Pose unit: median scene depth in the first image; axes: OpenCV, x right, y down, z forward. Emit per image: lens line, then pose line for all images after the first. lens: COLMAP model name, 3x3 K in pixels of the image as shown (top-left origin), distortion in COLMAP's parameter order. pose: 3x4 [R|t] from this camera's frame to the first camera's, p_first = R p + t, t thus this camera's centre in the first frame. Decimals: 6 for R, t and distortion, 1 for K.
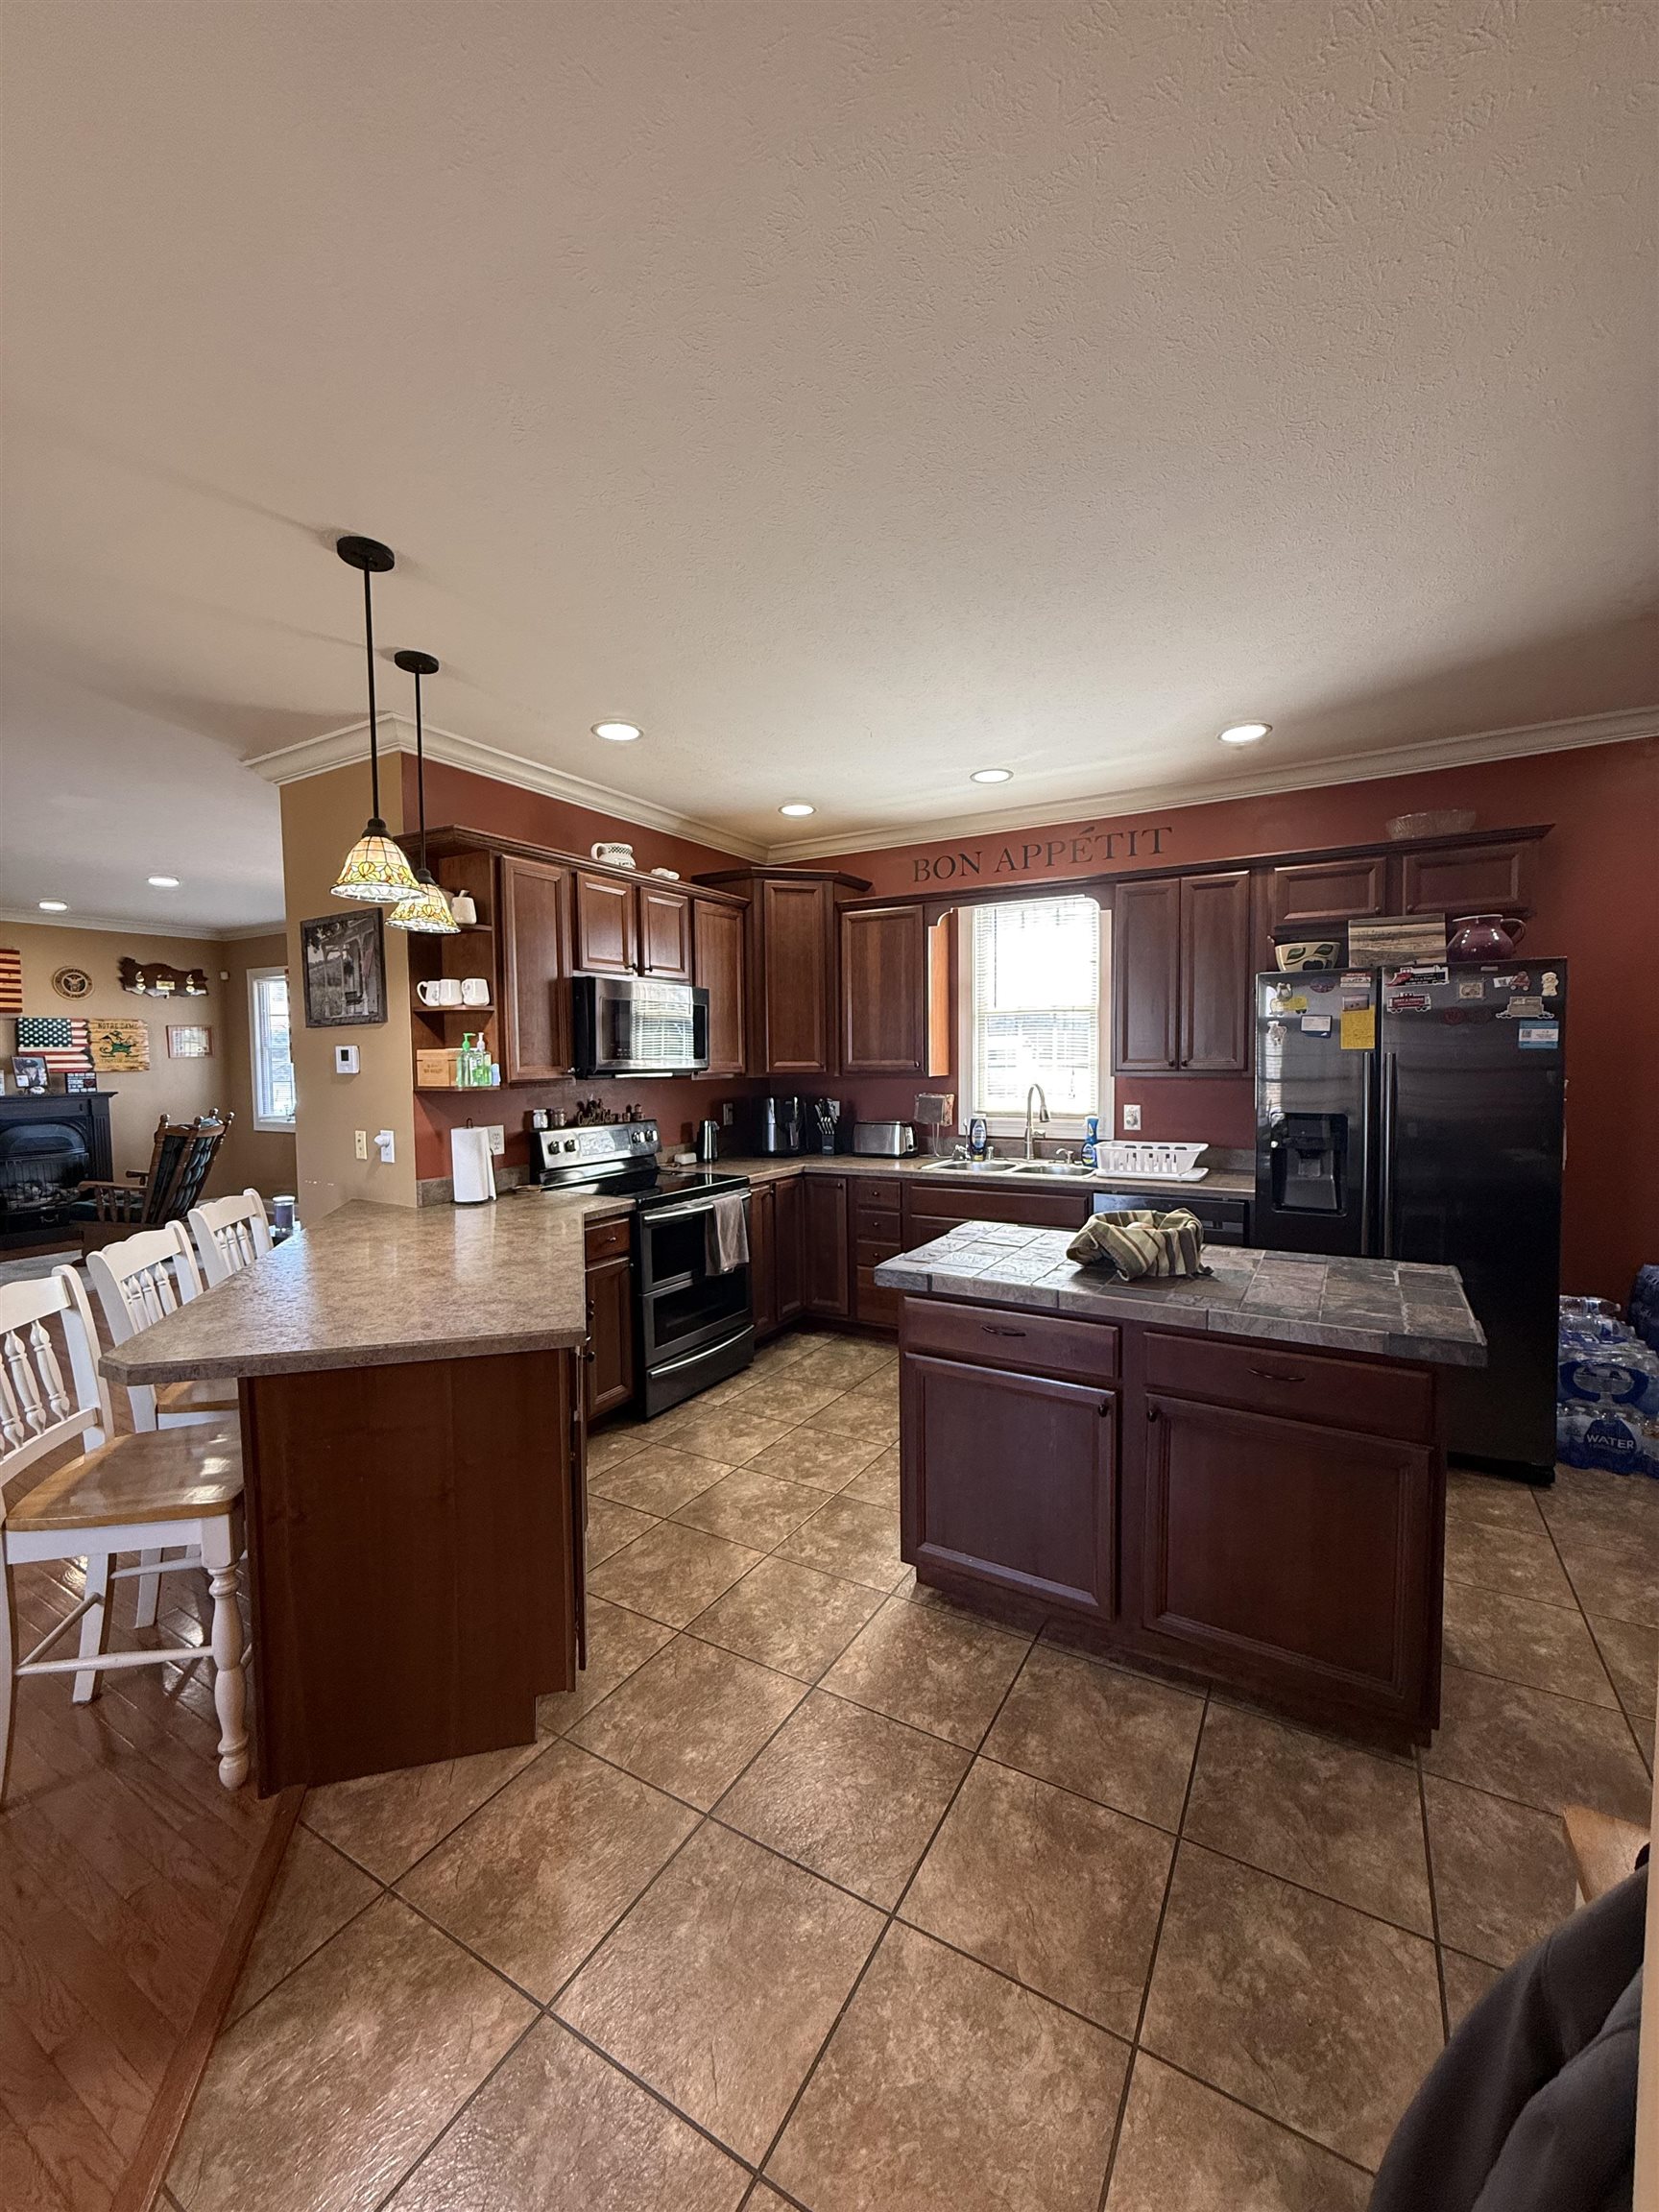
lens RADIAL K [[879.9, 0, 828.6], [0, 879.9, 1097.5], [0, 0, 1]] dist [-0.000309, 0.000503]
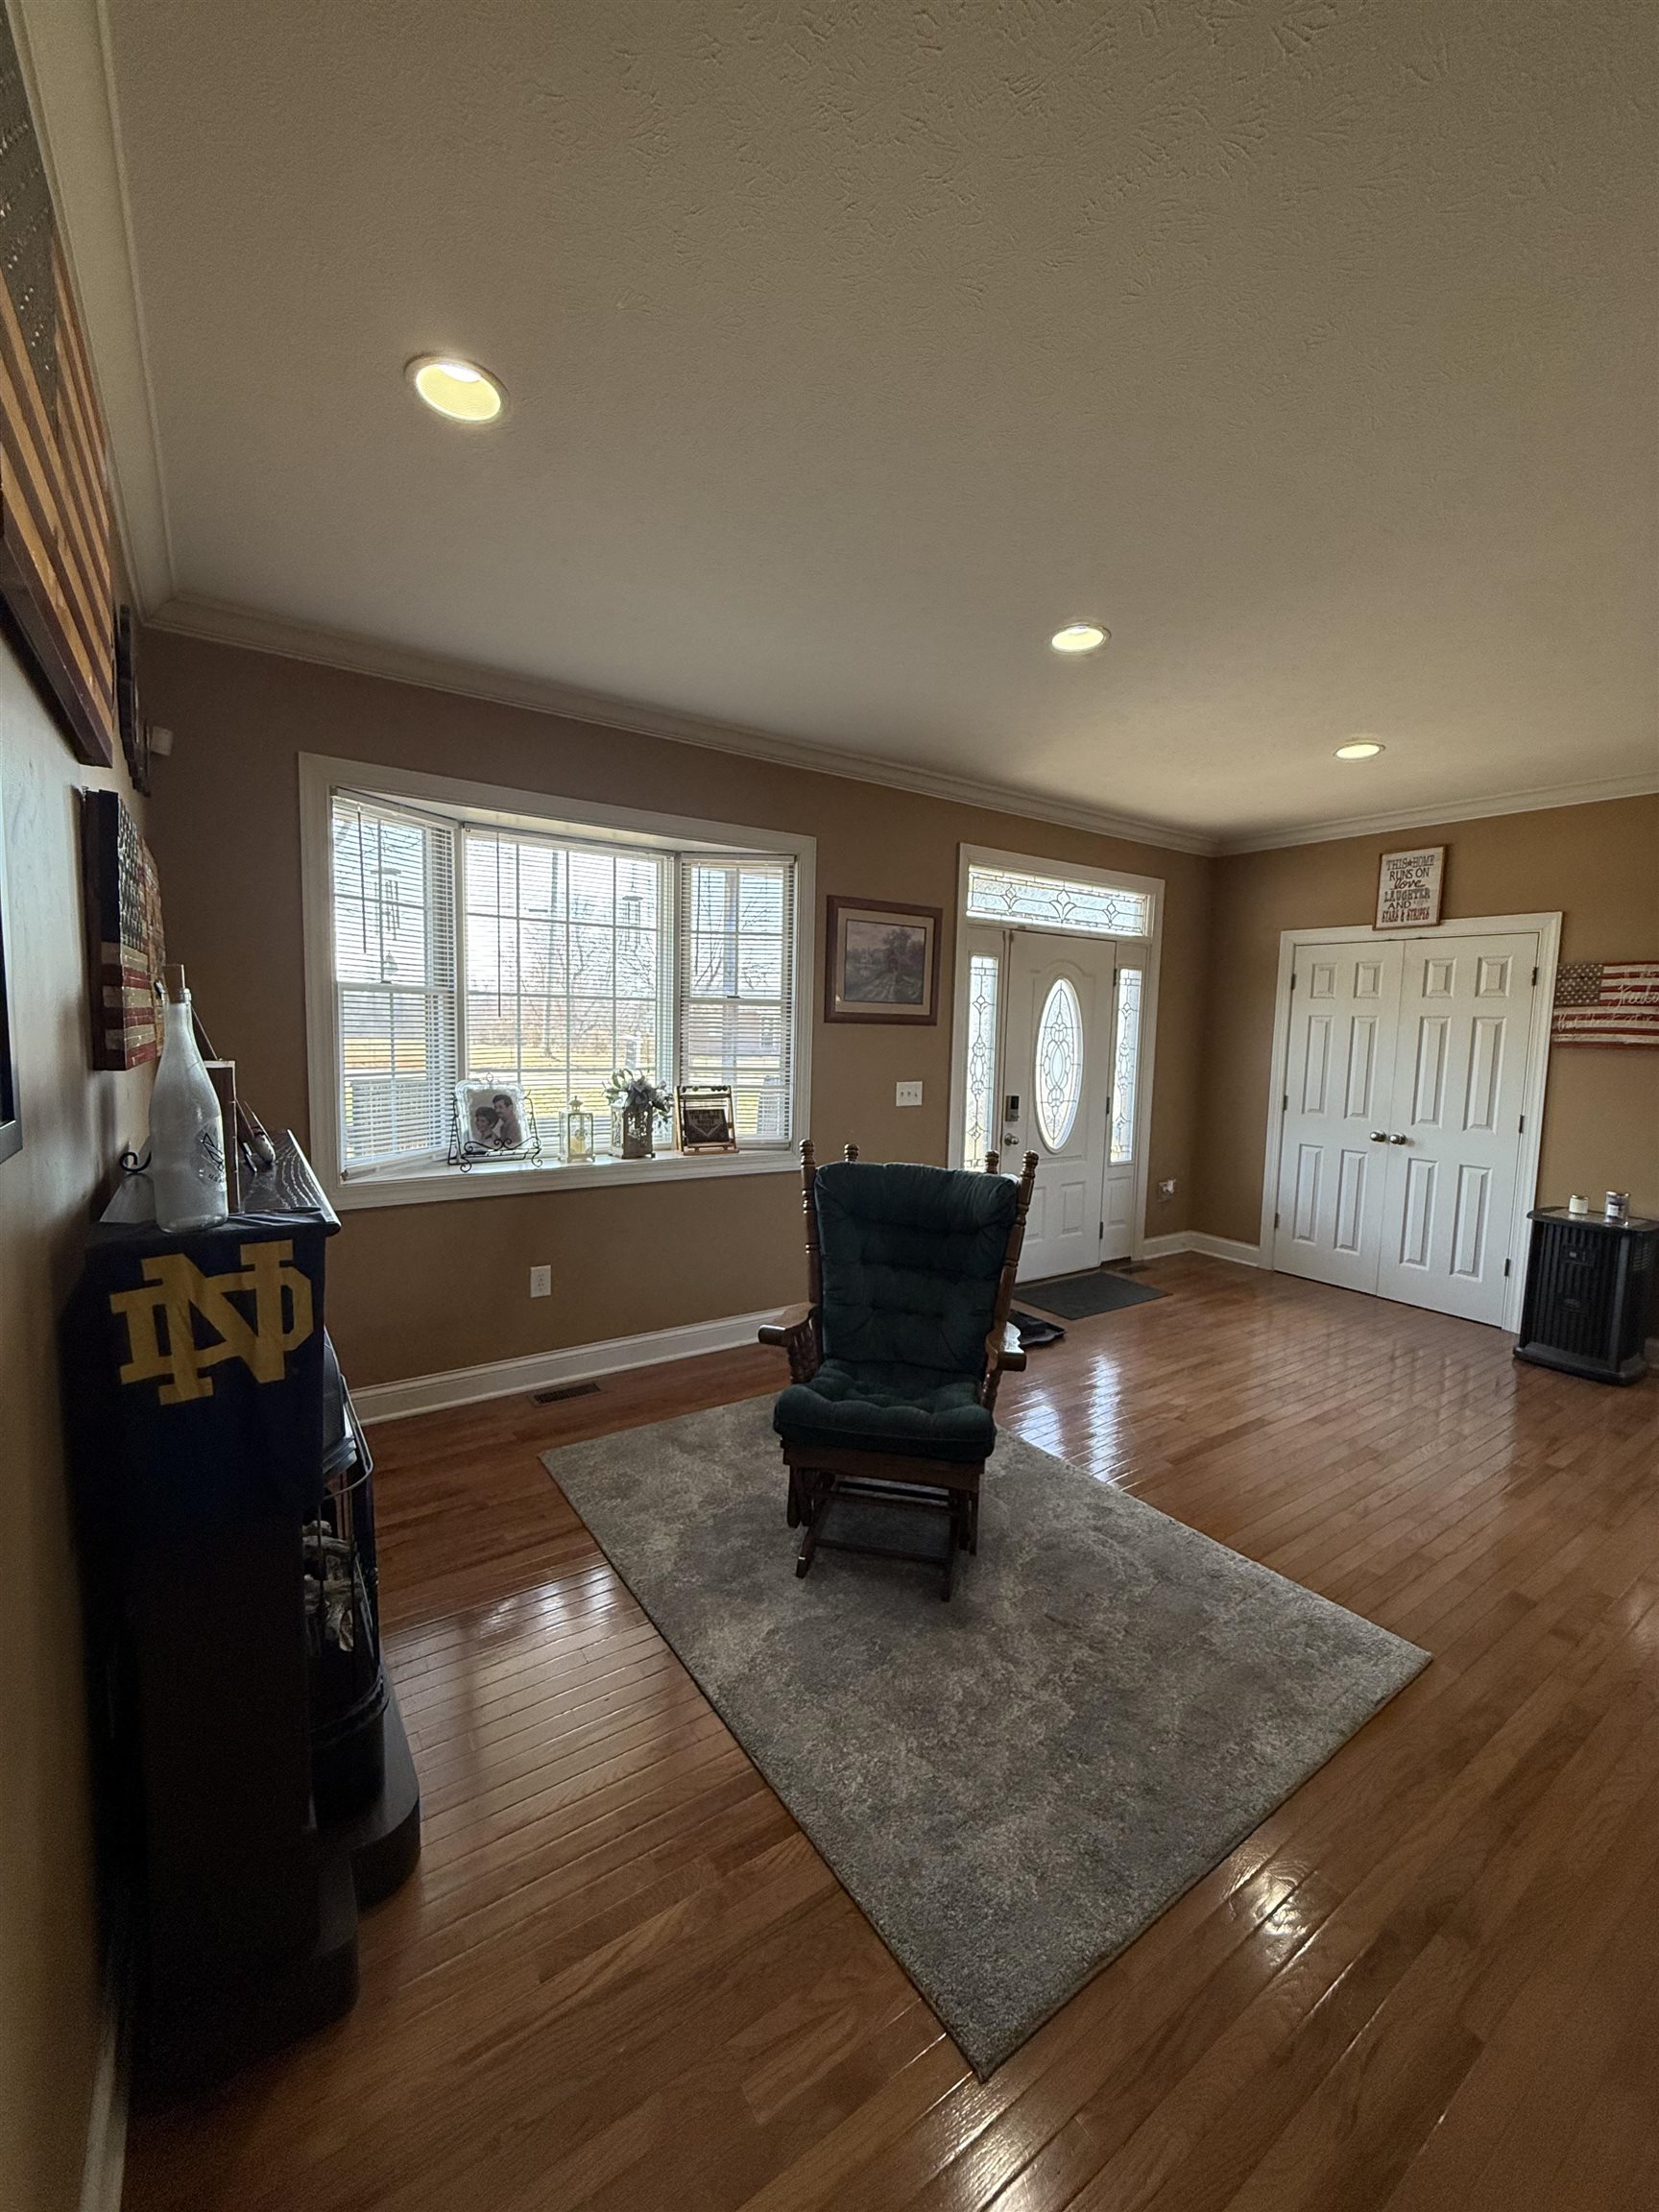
lens RADIAL K [[879.9, 0, 831.3], [0, 879.9, 1102.3], [0, 0, 1]] dist [-0.000309, 0.000503]
pose [[0.427585, -0.063600, 0.901735, -2.066786], [0.016202, 0.997901, 0.062700, -0.063180], [-0.903830, -0.012200, 0.427718, 1.539211]]
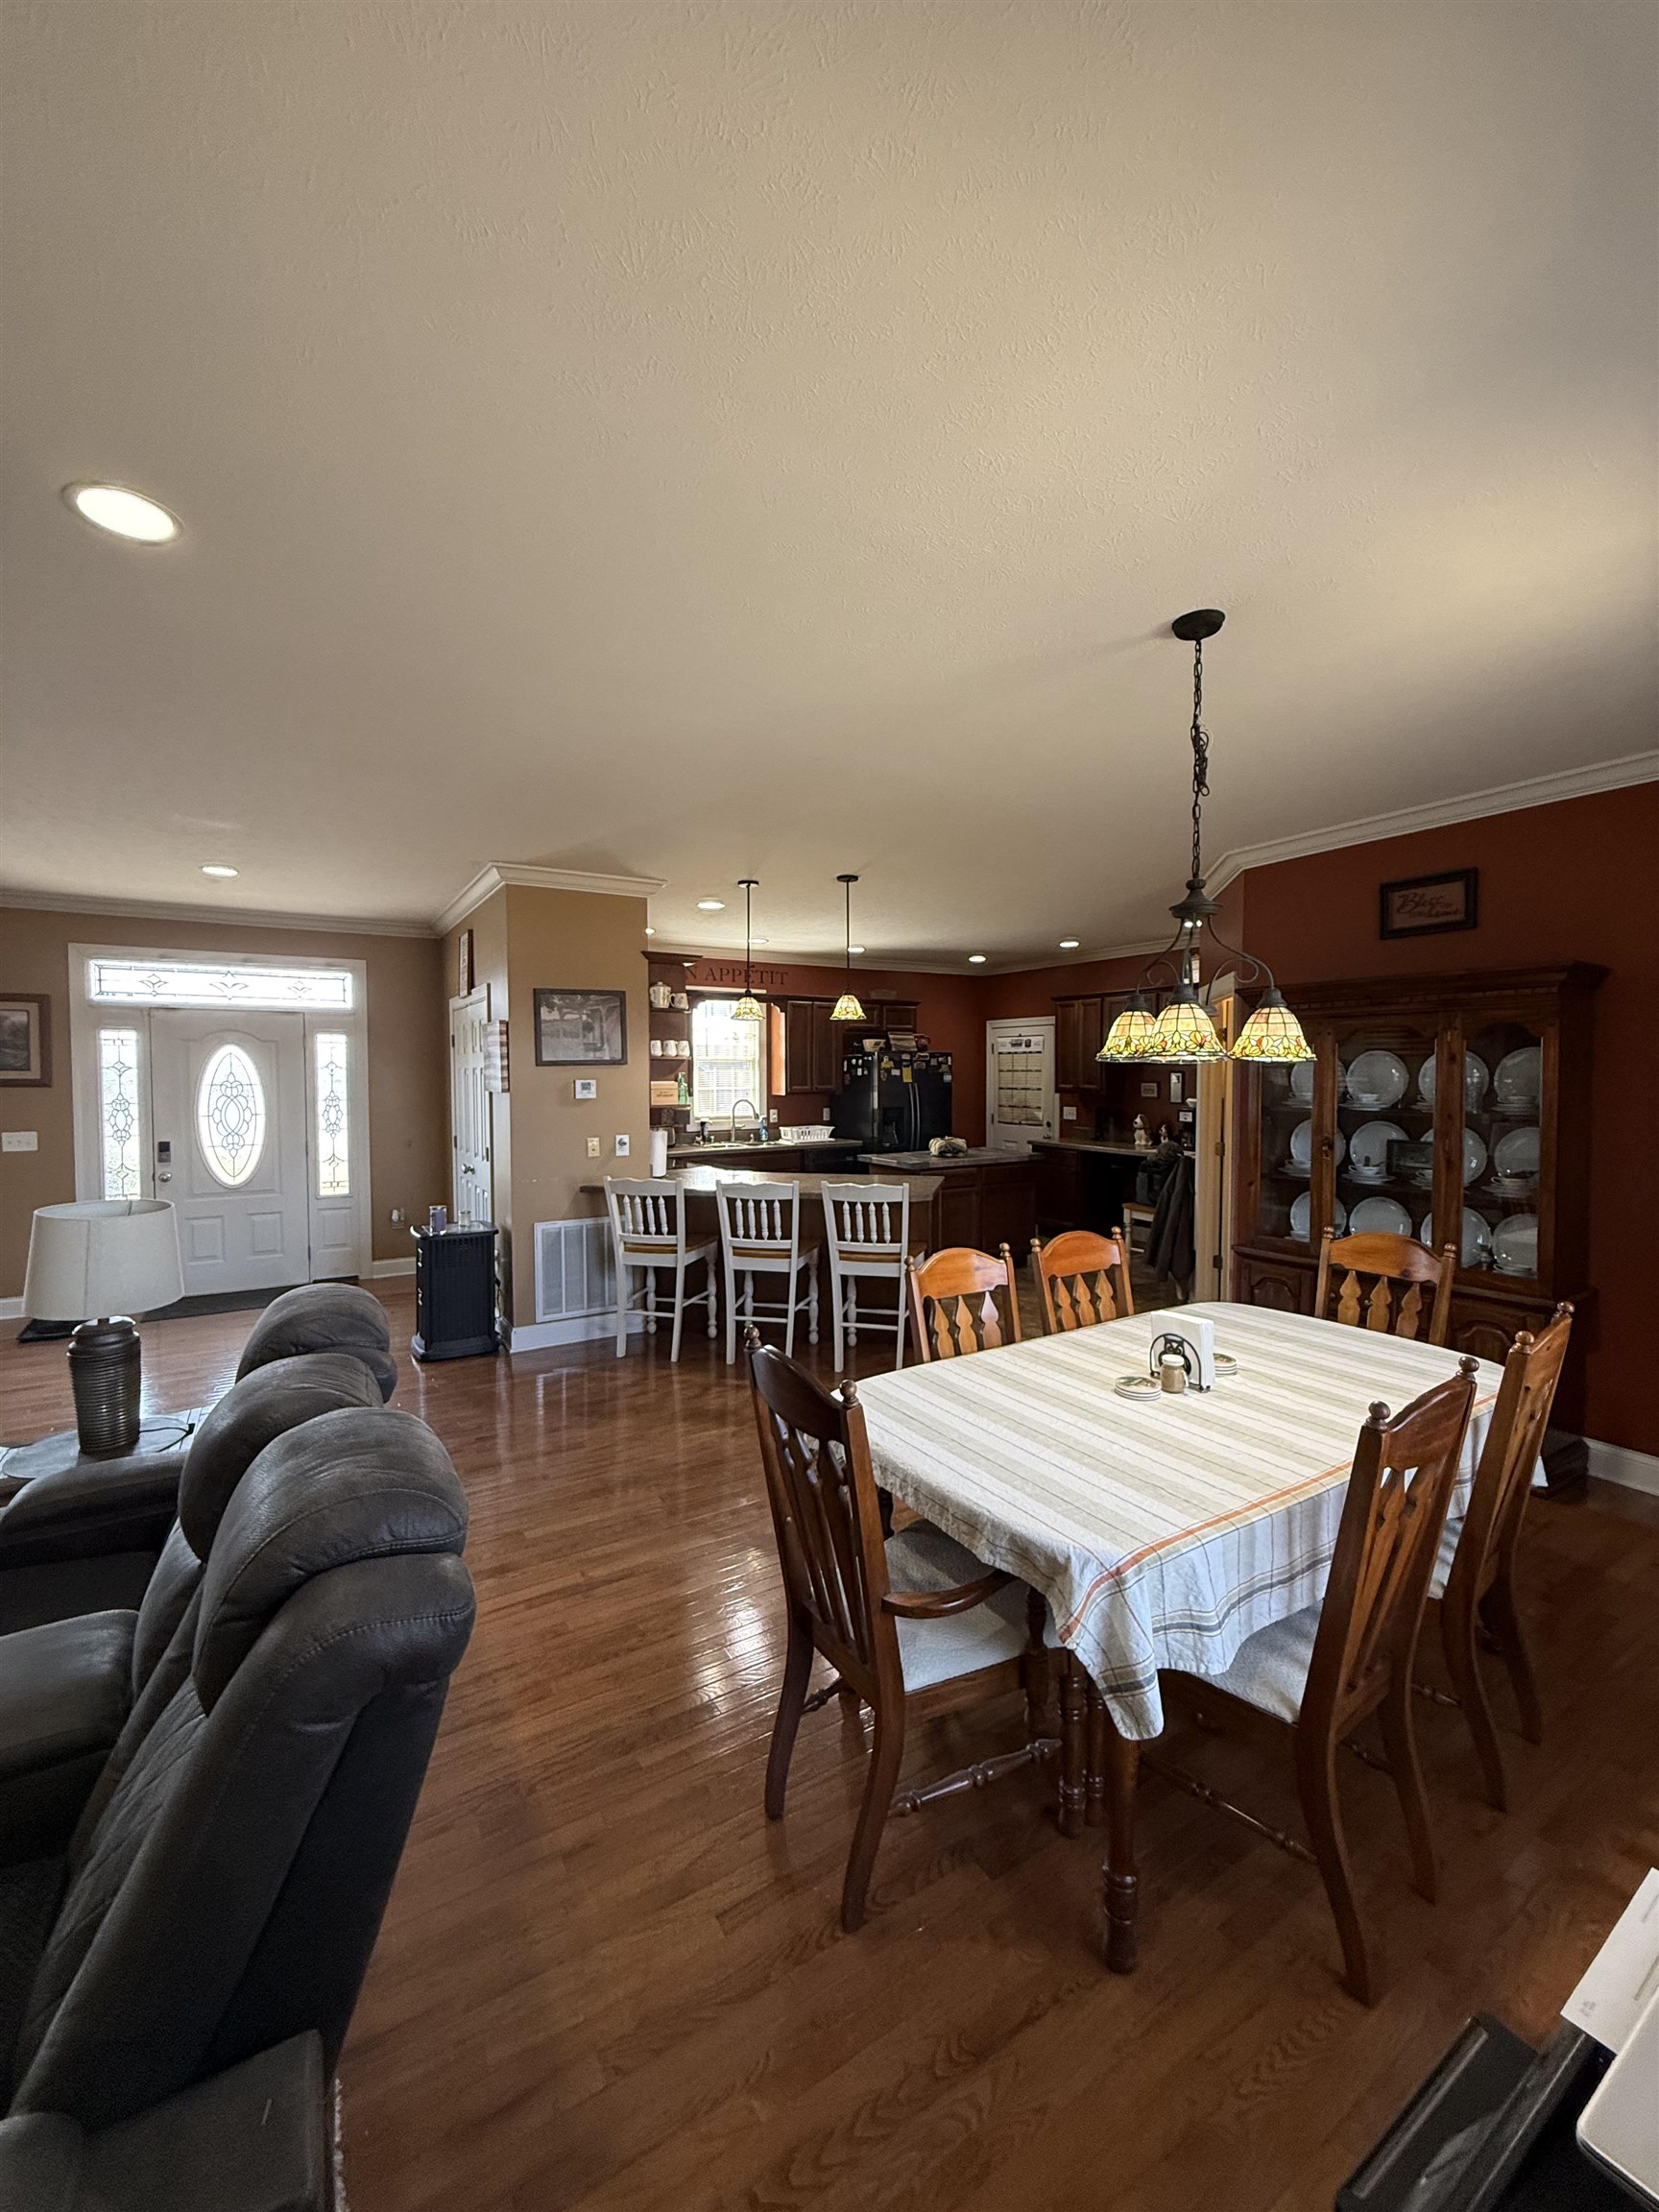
lens RADIAL K [[879.9, 0, 826.8], [0, 879.9, 1097.8], [0, 0, 1]] dist [-0.000309, 0.000503]
pose [[0.469788, -0.016688, 0.882622, -1.602280], [0.042601, 0.999085, -0.003785, -0.006065], [-0.881751, 0.039379, 0.470069, -0.035369]]
